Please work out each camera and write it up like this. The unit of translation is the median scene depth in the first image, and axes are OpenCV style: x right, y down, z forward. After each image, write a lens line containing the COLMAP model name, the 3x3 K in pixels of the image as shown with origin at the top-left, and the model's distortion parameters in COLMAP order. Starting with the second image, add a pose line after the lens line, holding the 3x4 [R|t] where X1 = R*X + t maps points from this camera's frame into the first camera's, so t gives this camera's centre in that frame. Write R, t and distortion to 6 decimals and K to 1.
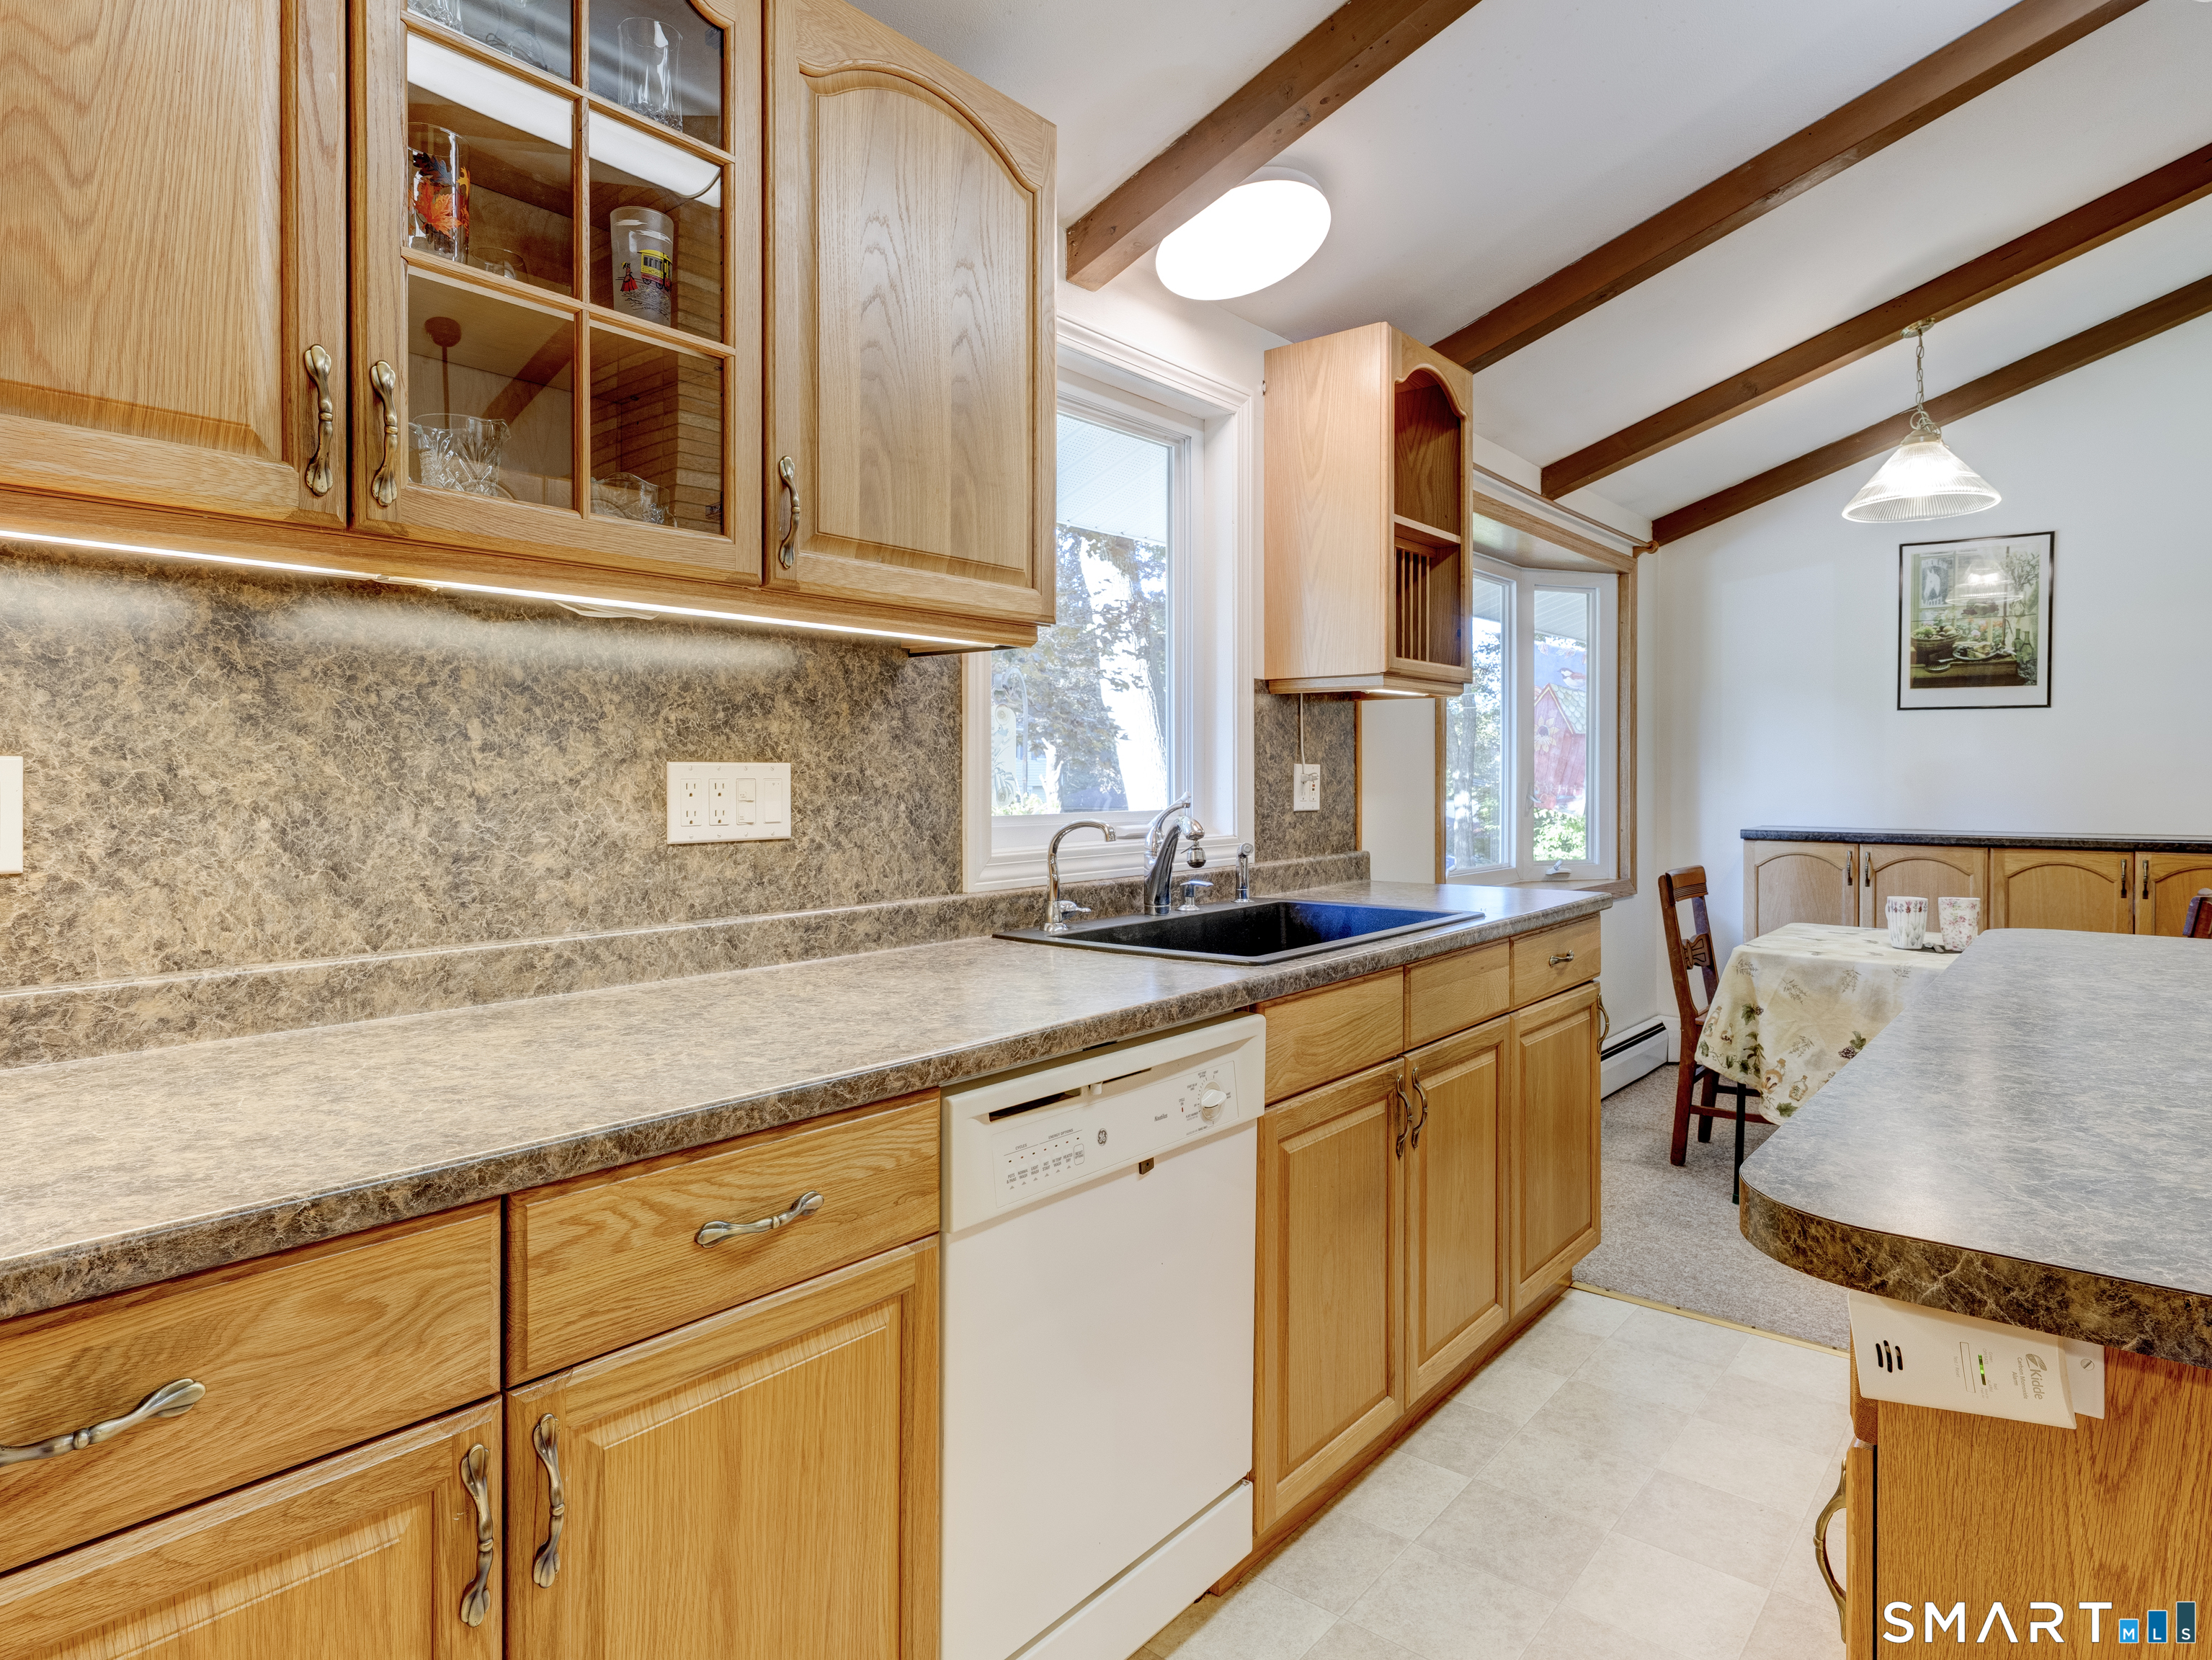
lens RADIAL K [[1235.5, 0, 1089.6], [0, 1235.5, 781.2], [0, 0, 1]] dist [0.000629, 0.001451]
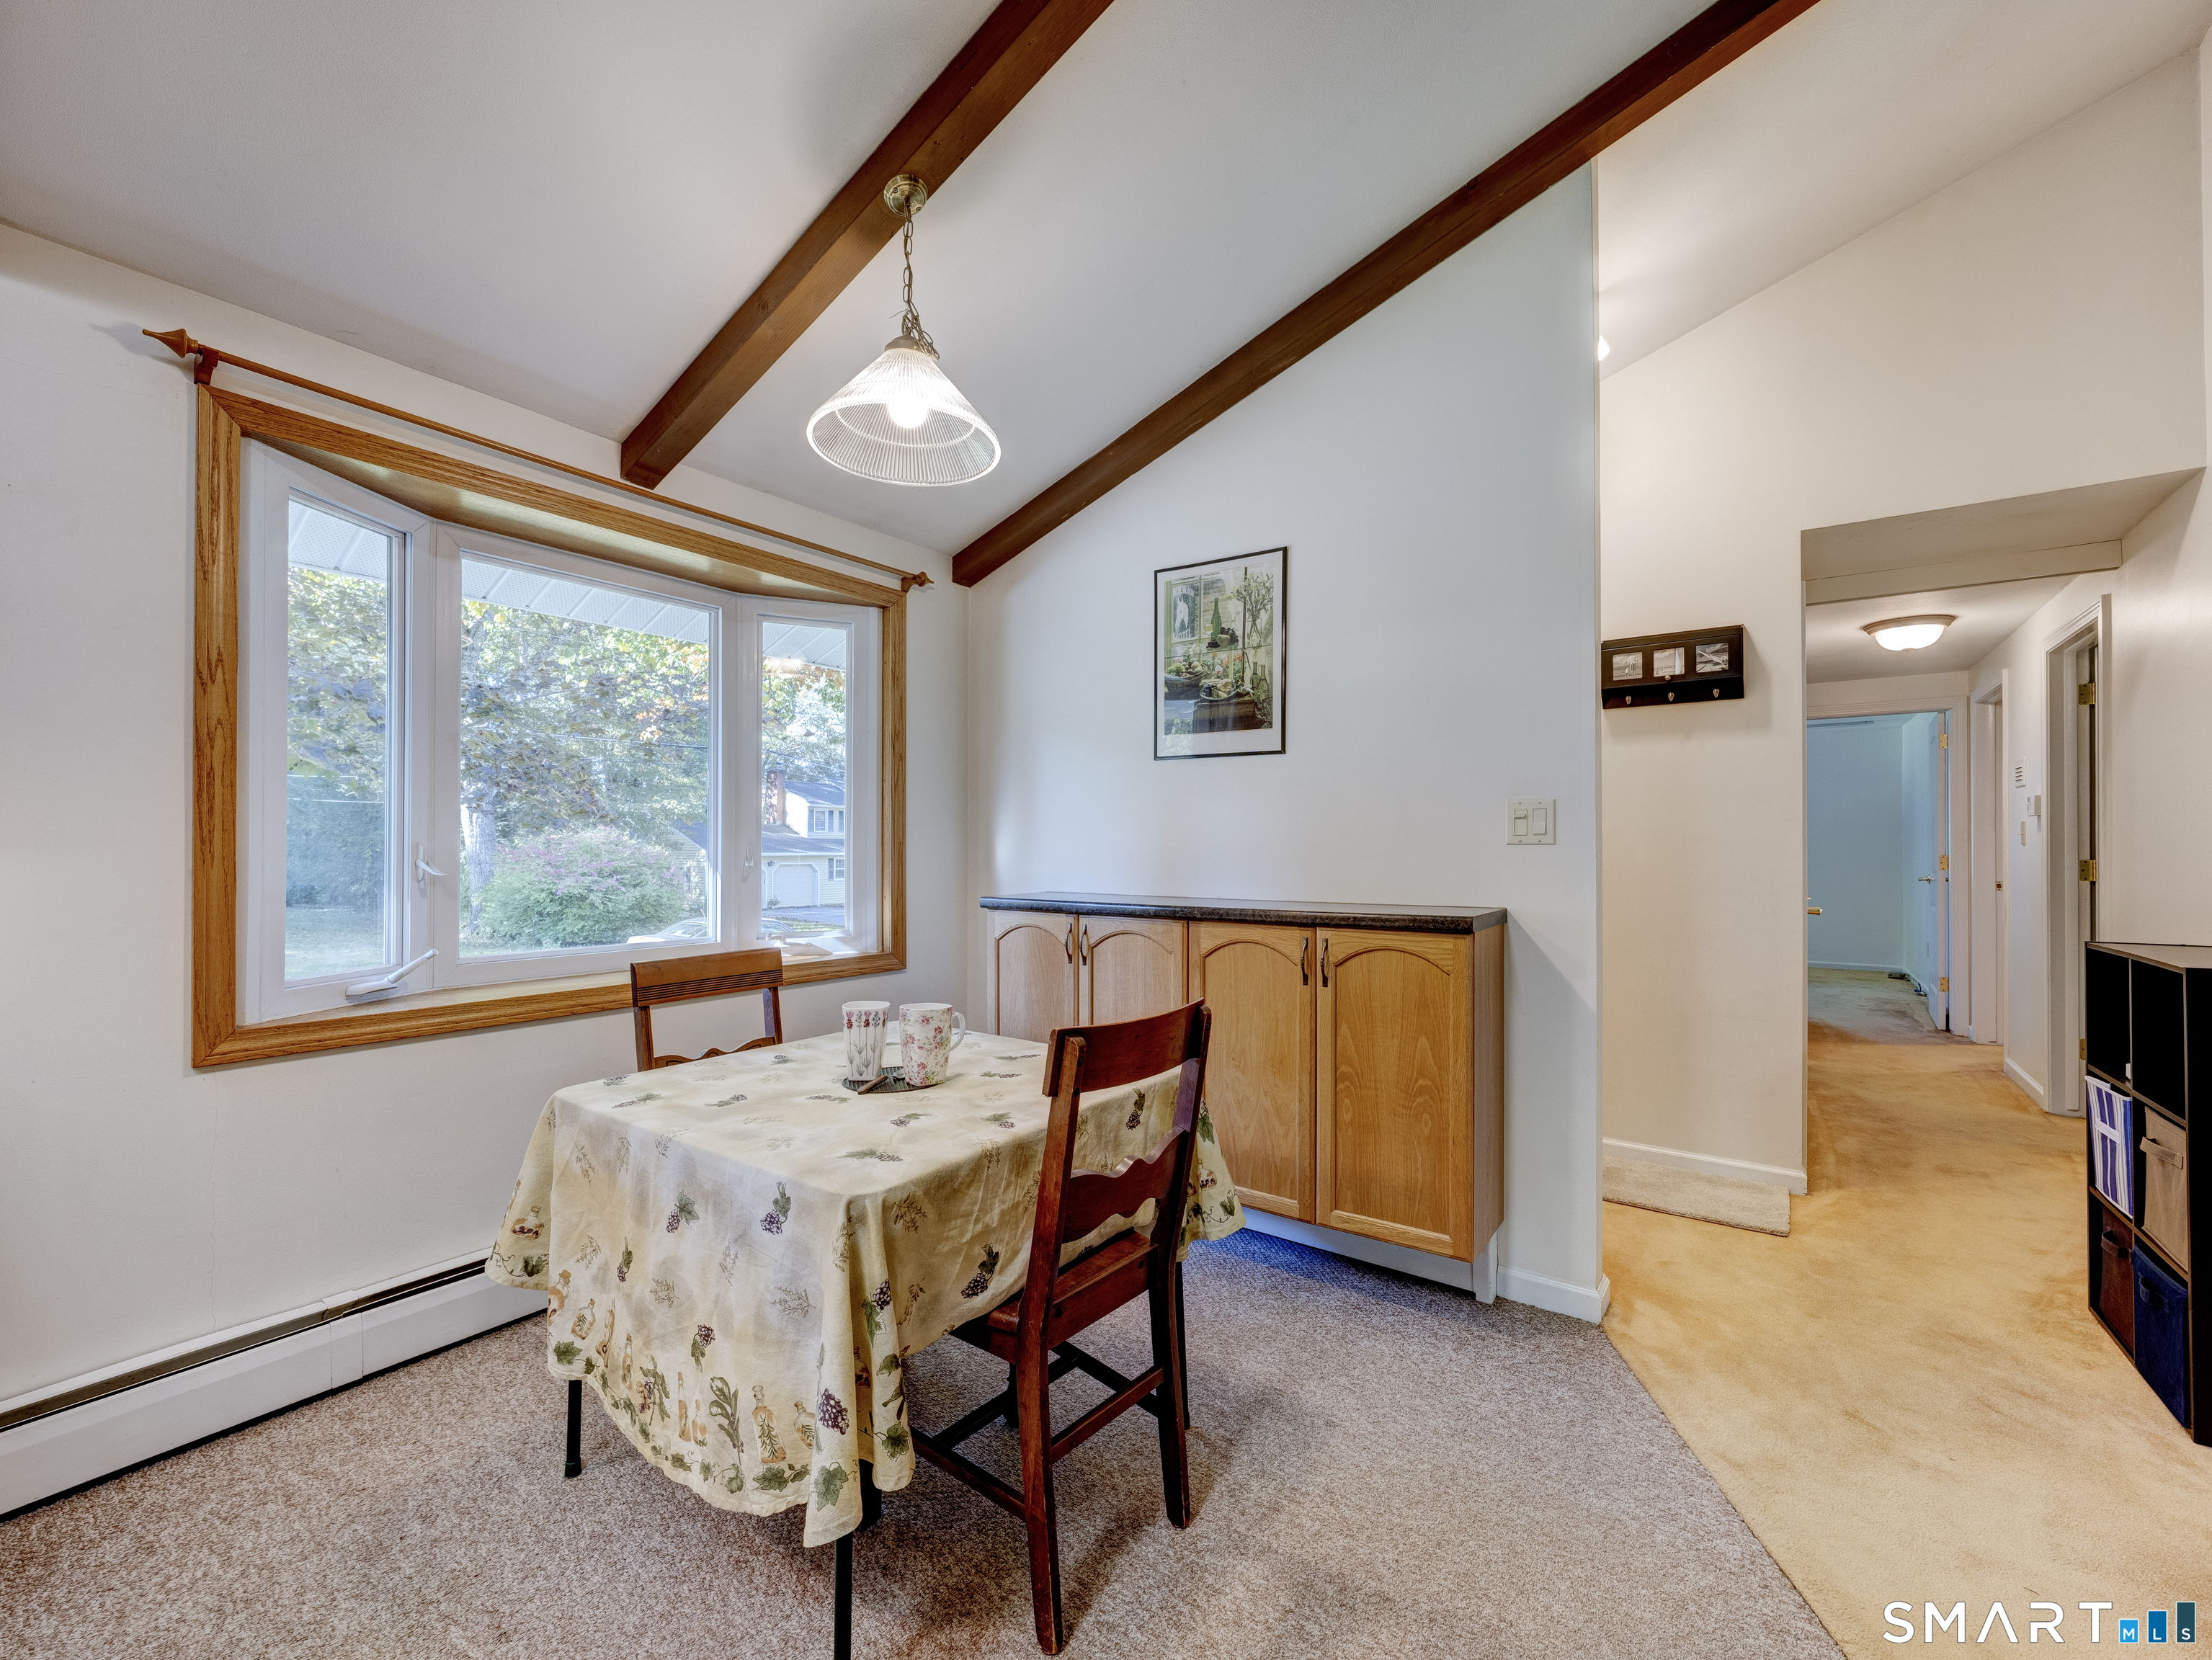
lens RADIAL K [[909.1, 0, 1094.7], [0, 909.1, 841.3], [0, 0, 1]] dist [-0.005599, 0.001010]
pose [[0.997129, 0.001805, 0.075696, 1.318111], [-0.001005, 0.999943, -0.010603, 0.015464], [-0.075711, 0.010497, 0.997075, 0.855662]]
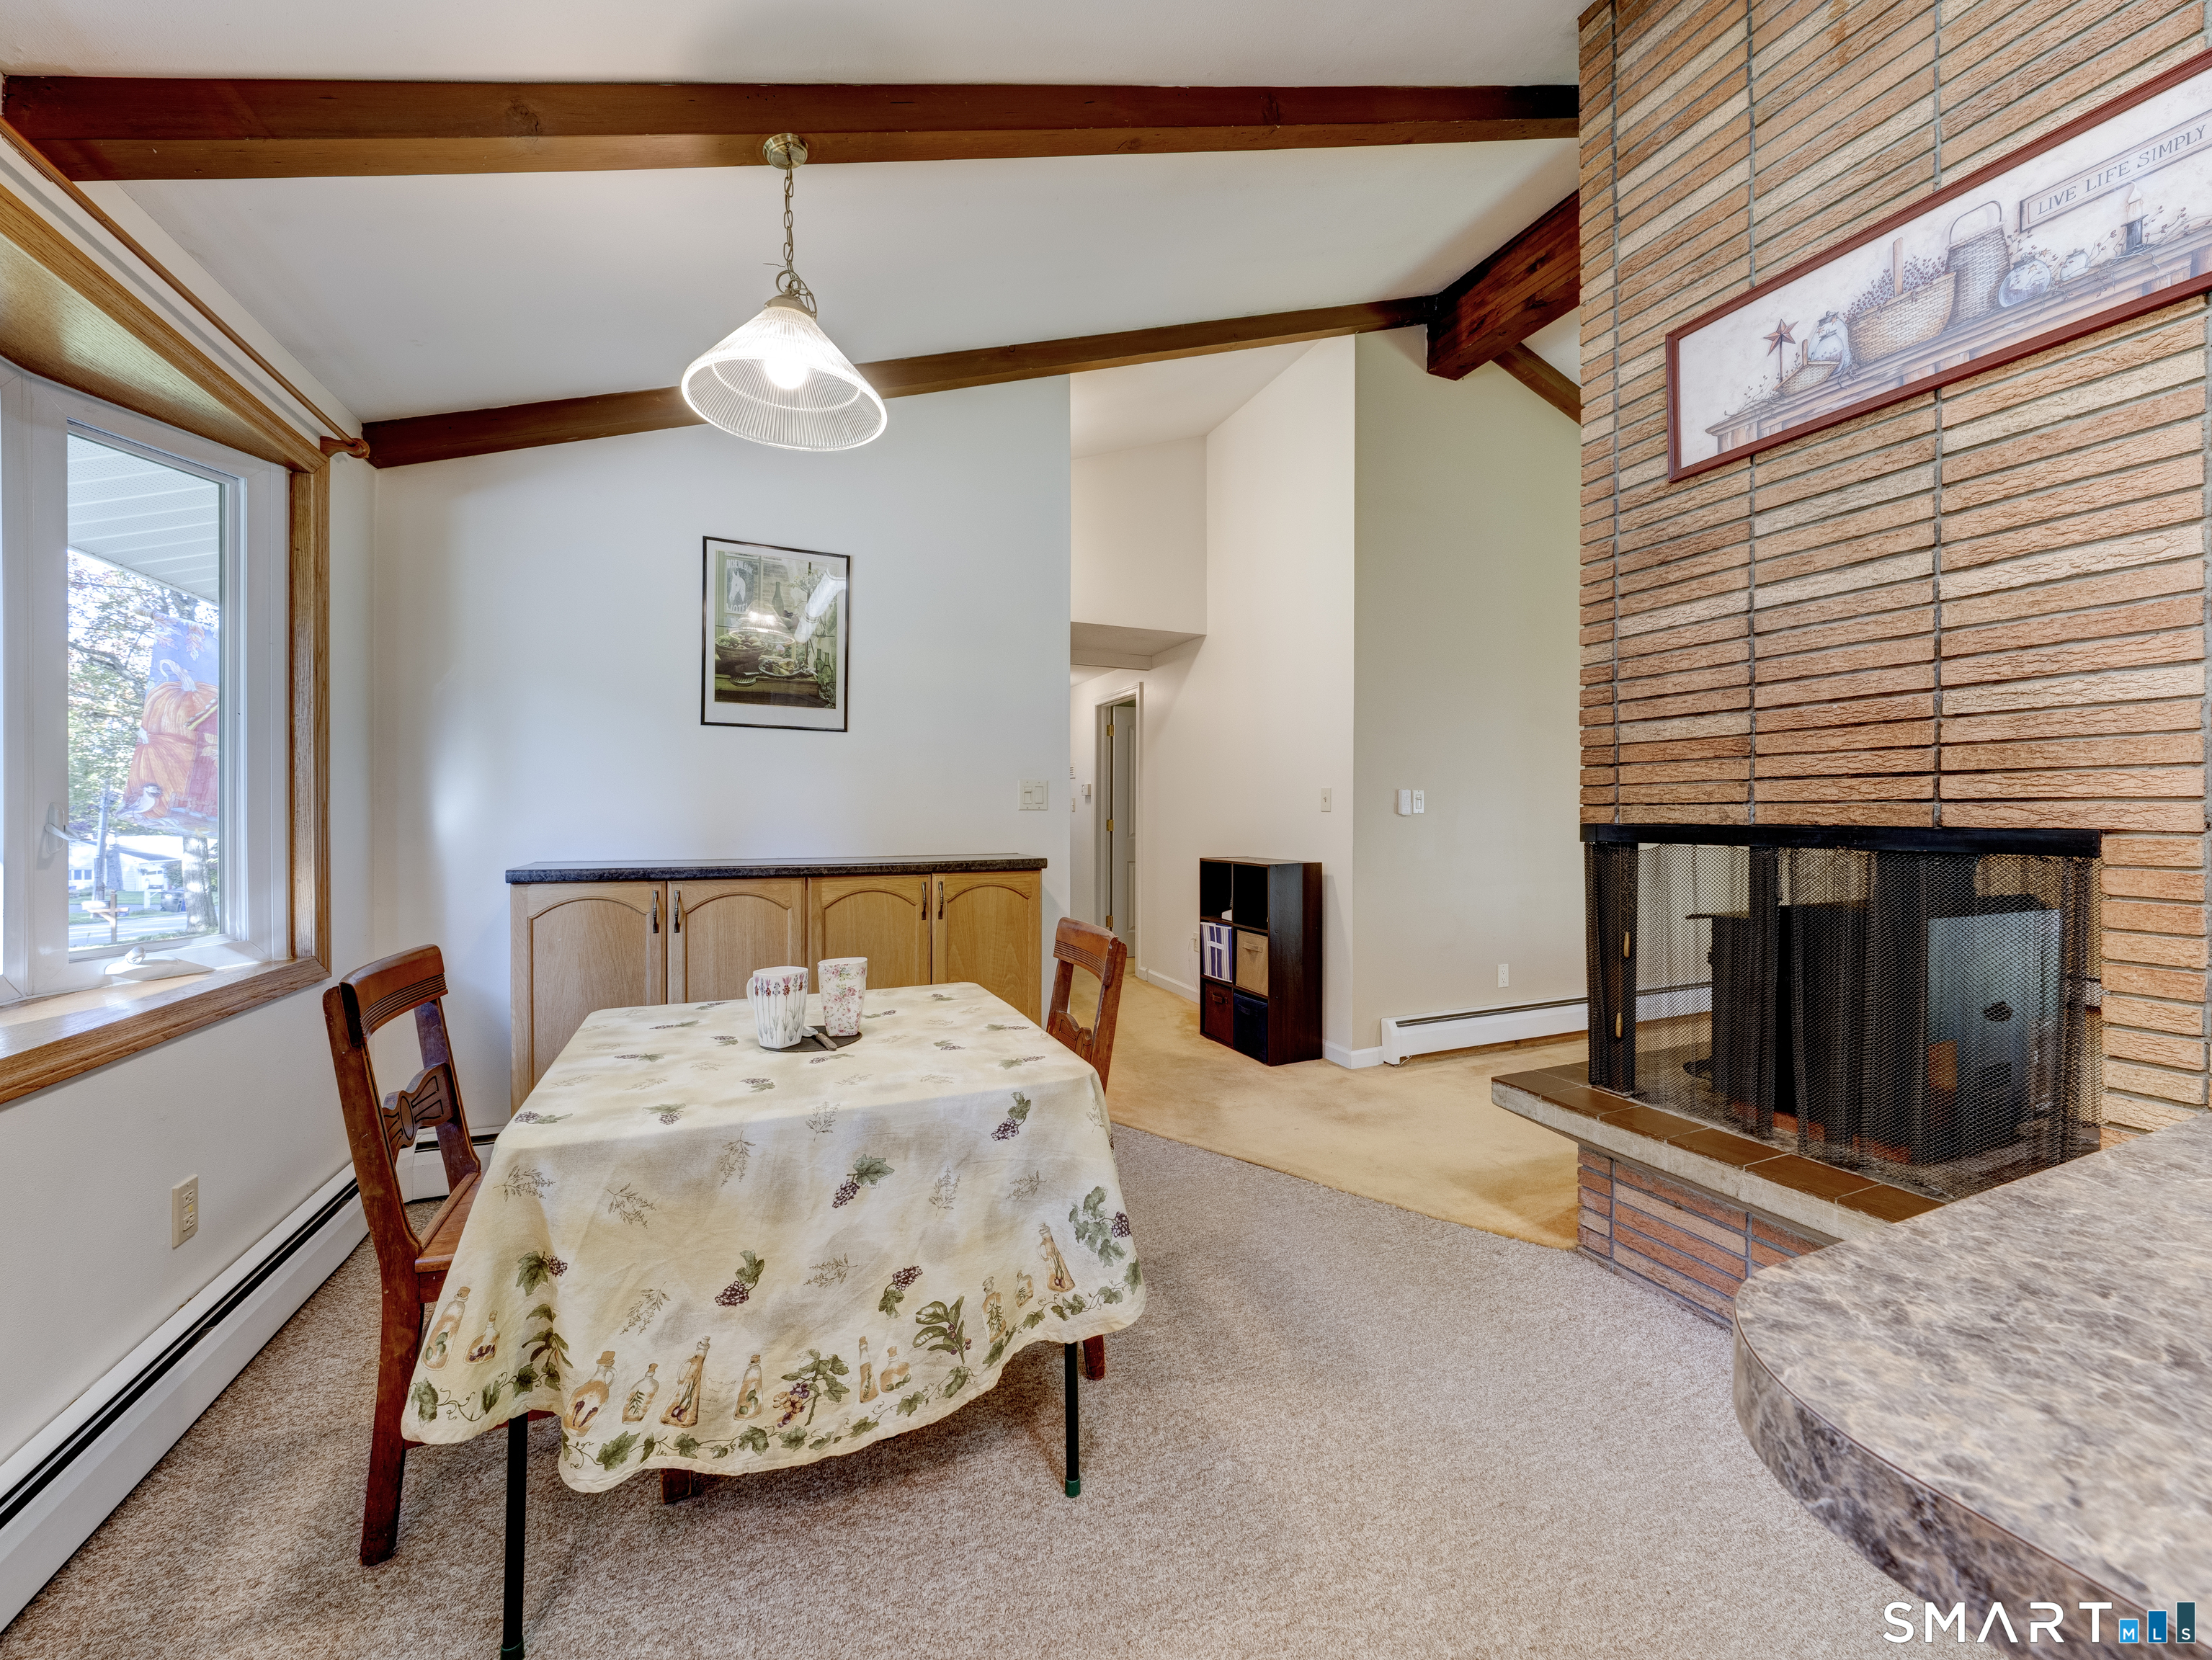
lens RADIAL K [[844.5, 0, 1098.5], [0, 844.5, 818.1], [0, 0, 1]] dist [-0.000030, -0.000605]
pose [[0.457857, -0.003089, 0.889021, 0.583204], [0.001200, 0.999995, 0.002857, 0.017192], [-0.889025, -0.000241, 0.457858, 1.114621]]
